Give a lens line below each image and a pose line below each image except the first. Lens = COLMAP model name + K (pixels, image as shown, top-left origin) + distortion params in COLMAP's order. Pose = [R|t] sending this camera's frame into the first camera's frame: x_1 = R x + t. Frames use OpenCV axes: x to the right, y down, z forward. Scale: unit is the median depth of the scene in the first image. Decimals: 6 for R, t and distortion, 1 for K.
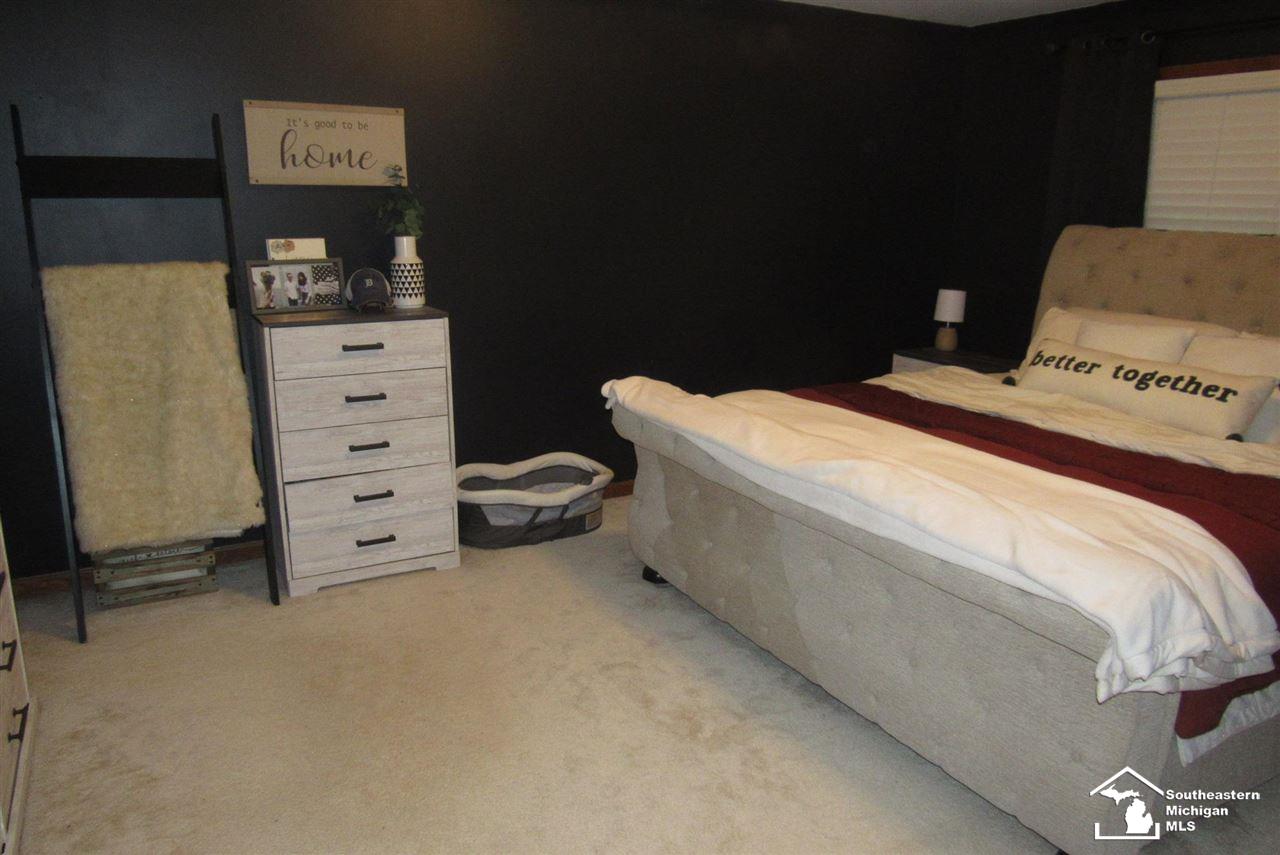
lens RADIAL K [[920.2, 0, 640.0], [0, 920.2, 427.5], [0, 0, 1]] dist [-0.024892, 0.004700]
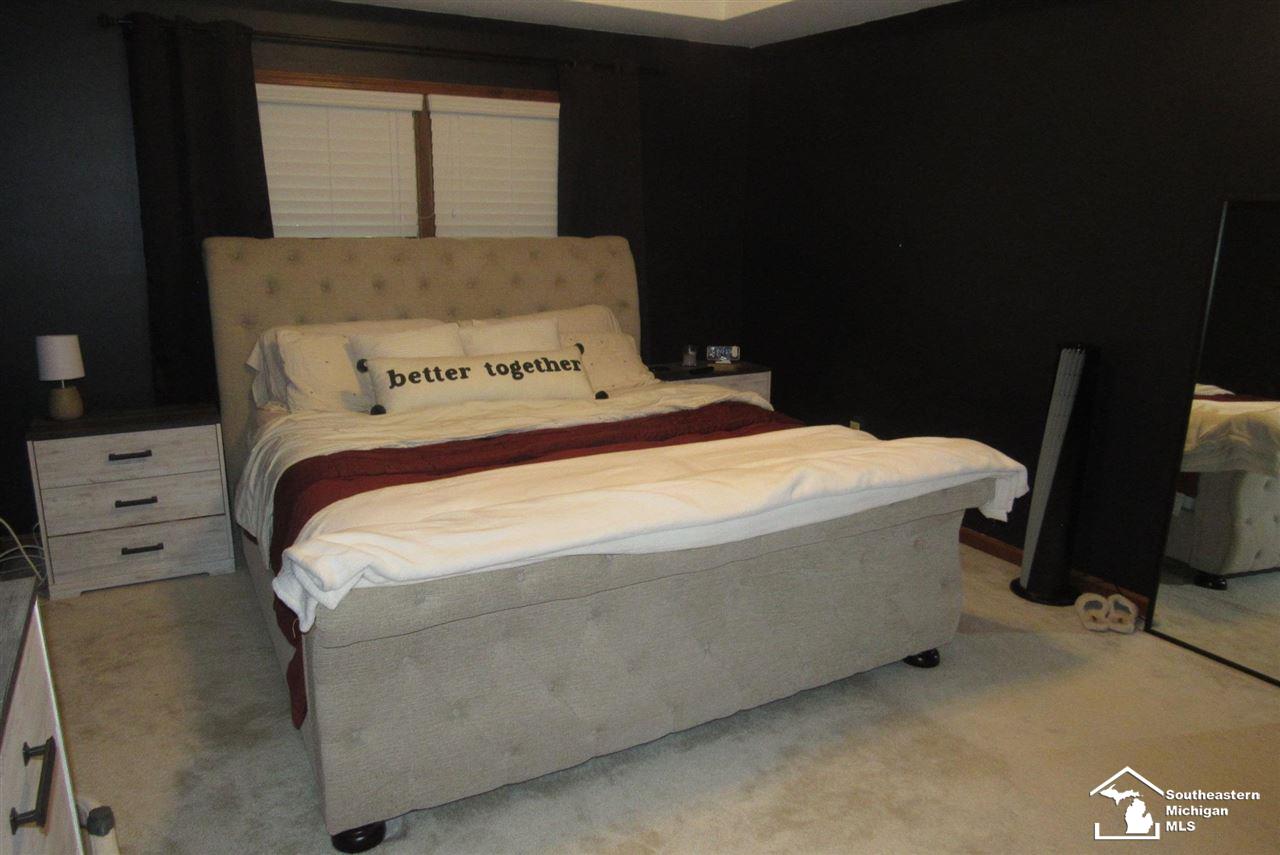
lens RADIAL K [[920.2, 0, 640.0], [0, 920.2, 427.5], [0, 0, 1]] dist [-0.024892, 0.004700]
pose [[0.015486, -0.245012, 0.969396, -0.473126], [0.236538, 0.942891, 0.234534, -0.180892], [-0.971499, 0.225667, 0.072556, 0.658789]]
